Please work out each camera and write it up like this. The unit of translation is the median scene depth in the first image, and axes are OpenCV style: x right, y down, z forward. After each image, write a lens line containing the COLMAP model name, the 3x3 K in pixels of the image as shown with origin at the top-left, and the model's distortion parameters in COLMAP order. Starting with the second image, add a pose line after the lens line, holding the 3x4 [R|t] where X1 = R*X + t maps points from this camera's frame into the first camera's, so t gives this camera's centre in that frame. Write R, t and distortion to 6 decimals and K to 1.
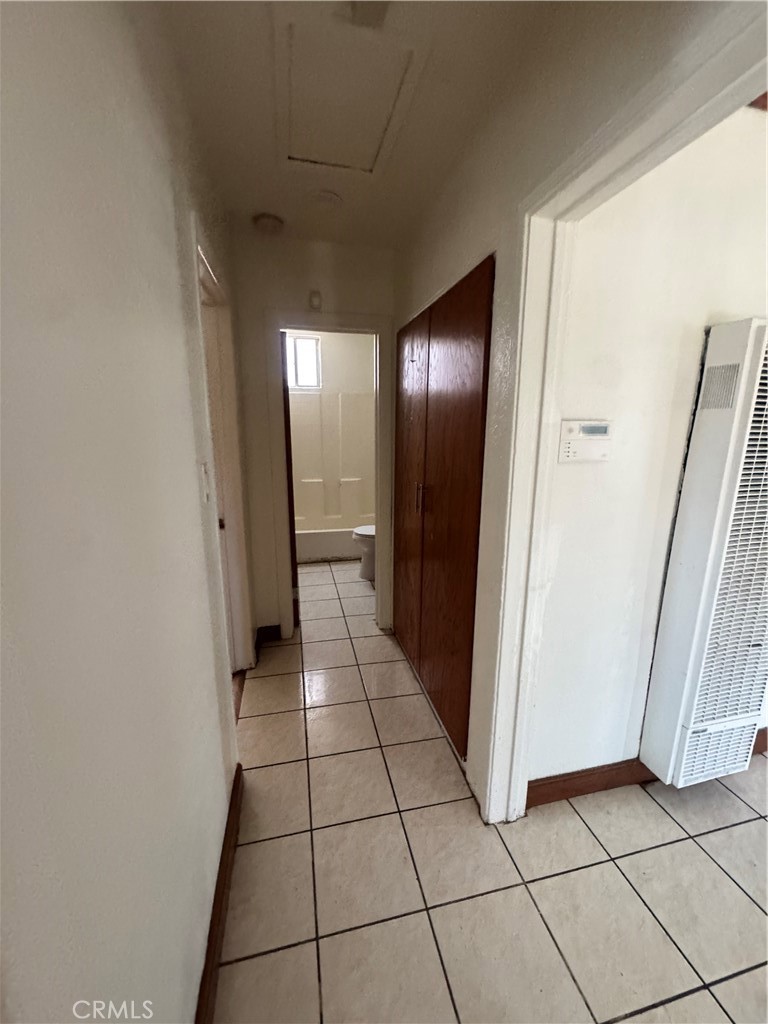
lens RADIAL K [[408.0, 0, 387.8], [0, 408.0, 512.2], [0, 0, 1]] dist [-0.001071, -0.000393]
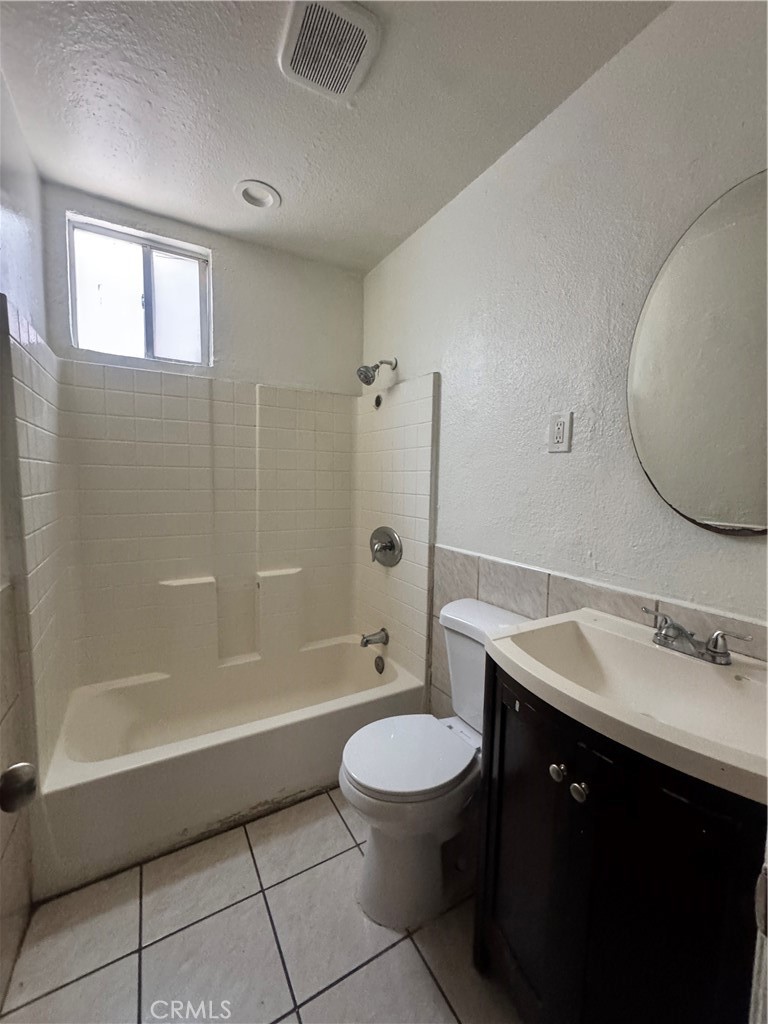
lens RADIAL K [[407.8, 0, 386.5], [0, 407.8, 512.2], [0, 0, 1]] dist [-0.001155, 0.000188]
pose [[0.950085, -0.008764, 0.311869, -0.123780], [0.050420, 0.990779, -0.125758, -0.084288], [-0.307892, 0.135205, 0.941766, 0.549156]]
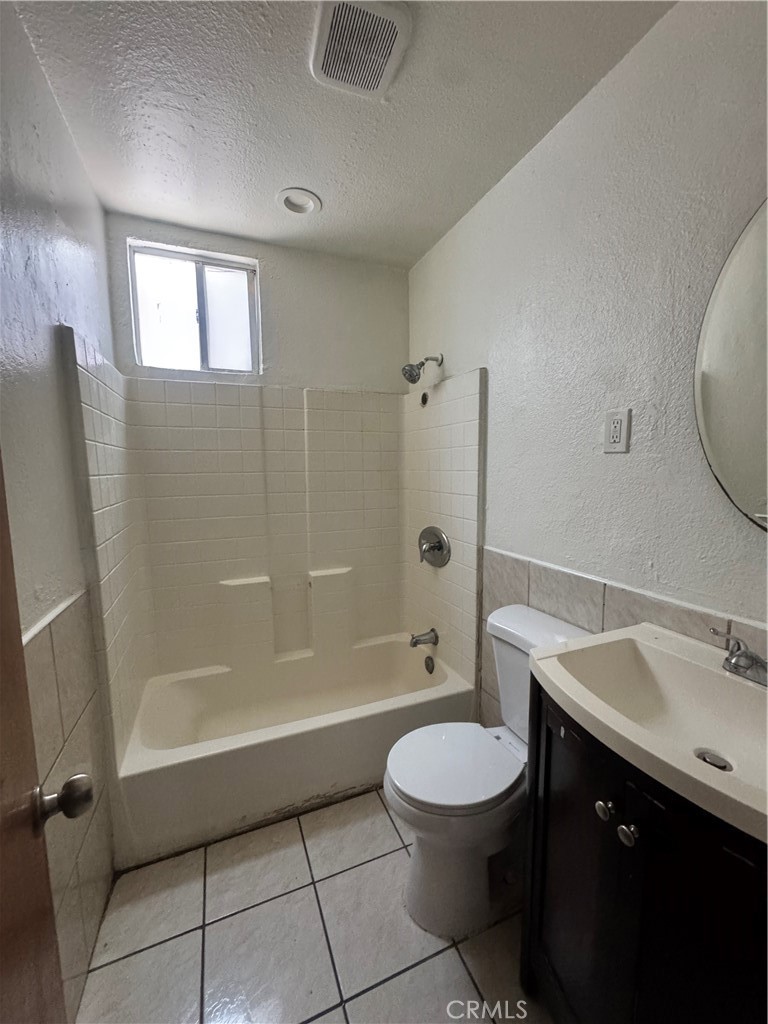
lens RADIAL K [[408.0, 0, 387.8], [0, 408.0, 512.2], [0, 0, 1]] dist [-0.001071, -0.000393]
pose [[0.983219, -0.029091, 0.180095, -0.112231], [0.048676, 0.993248, -0.105305, -0.097372], [-0.175816, 0.112304, 0.977996, 0.548241]]
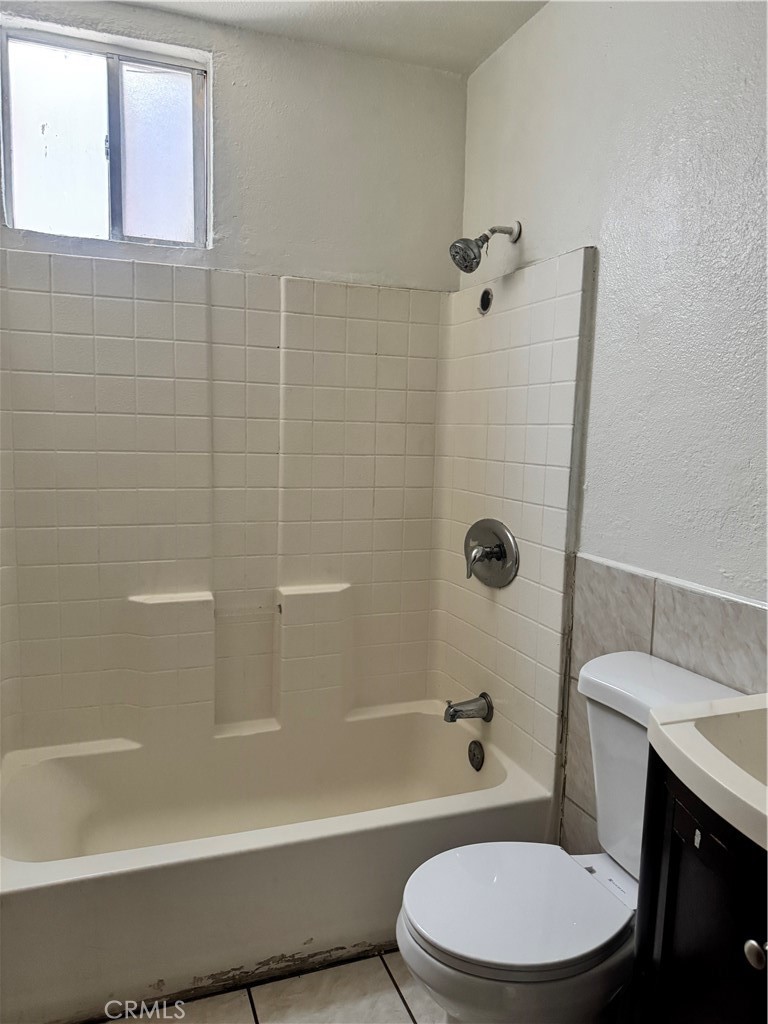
lens RADIAL K [[716.5, 0, 384.0], [0, 716.5, 512.0], [0, 0, 1]] dist [0.122547, -0.188362]
pose [[0.988873, 0.007923, 0.148553, -0.121448], [0.006805, 0.995126, -0.098374, -0.084873], [-0.148608, 0.098291, 0.983999, 0.529762]]
